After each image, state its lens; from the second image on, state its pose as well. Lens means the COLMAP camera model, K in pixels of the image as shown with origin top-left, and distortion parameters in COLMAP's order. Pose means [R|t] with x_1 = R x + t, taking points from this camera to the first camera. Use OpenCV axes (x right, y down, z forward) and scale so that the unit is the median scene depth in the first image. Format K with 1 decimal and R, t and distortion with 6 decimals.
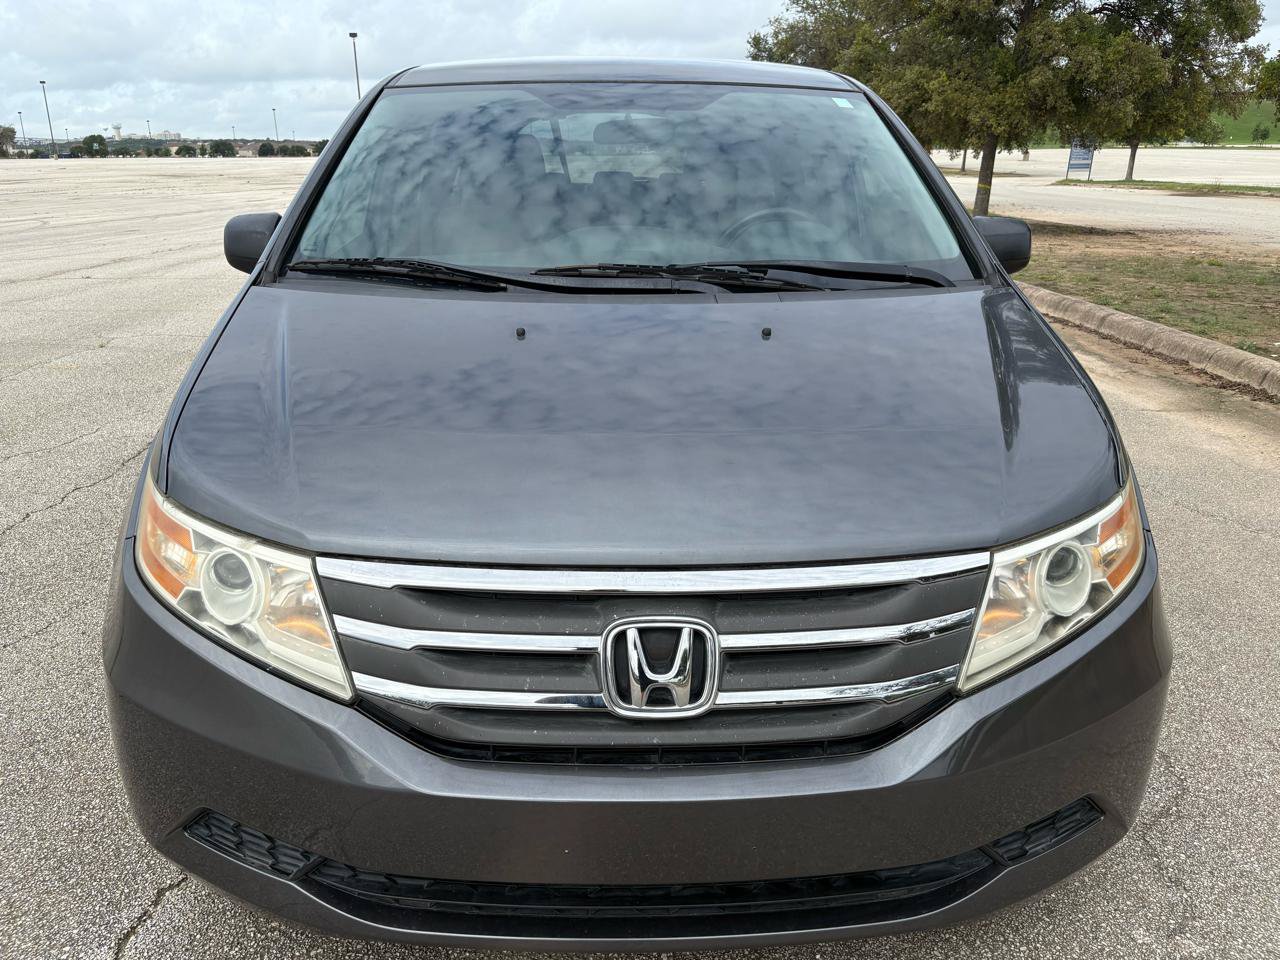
lens RADIAL K [[985.7, 0, 640.7], [0, 985.7, 475.7], [0, 0, 1]] dist [0.051662, -0.058416]
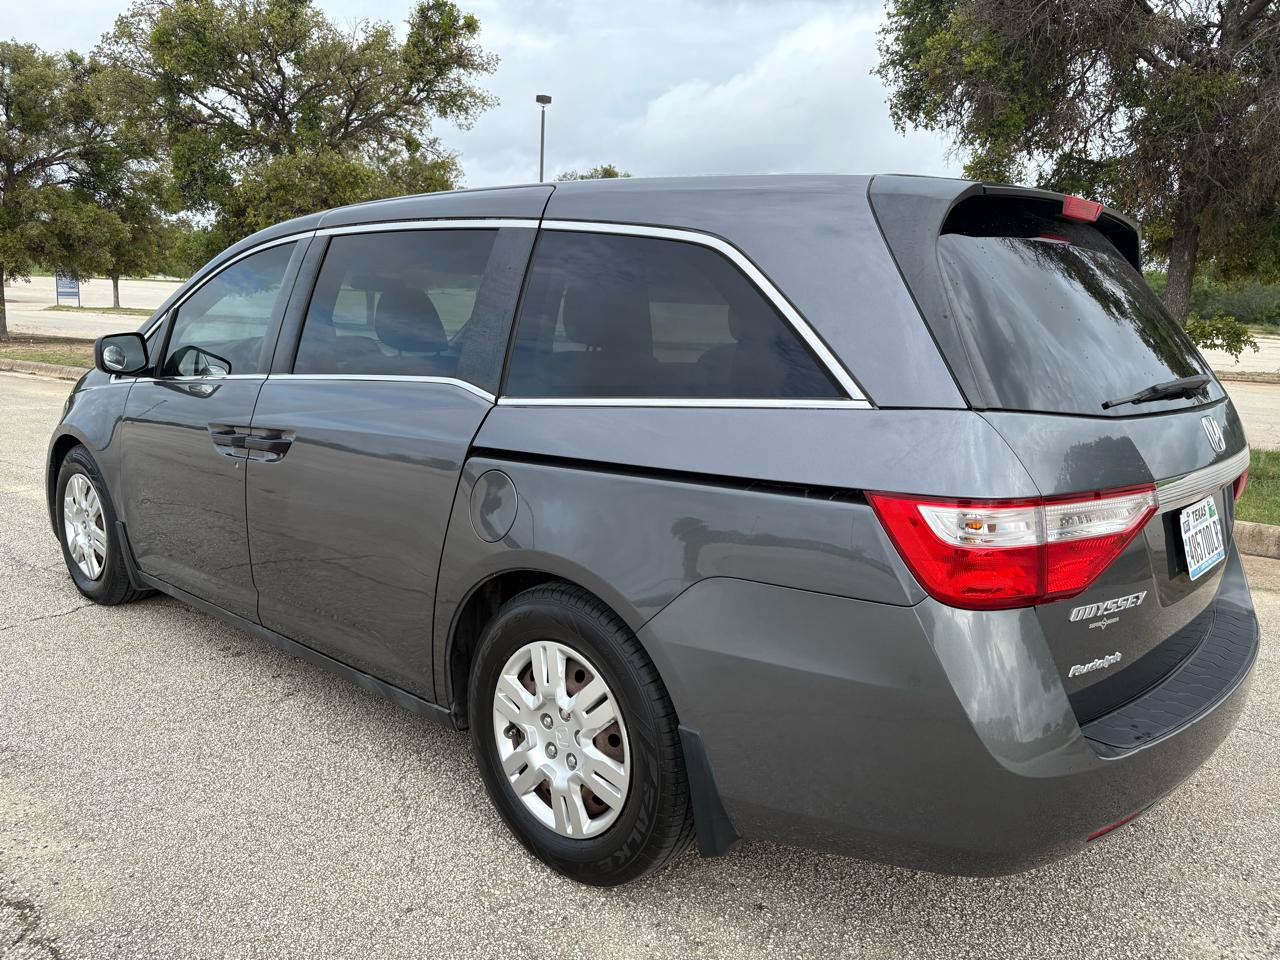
lens RADIAL K [[985.7, 0, 644.9], [0, 985.7, 483.4], [0, 0, 1]] dist [0.051662, -0.058416]
pose [[0.605513, -0.137687, 0.783834, -0.247661], [0.226653, 0.973967, -0.004004, 0.157606], [-0.762878, 0.180084, 0.620957, -0.497676]]
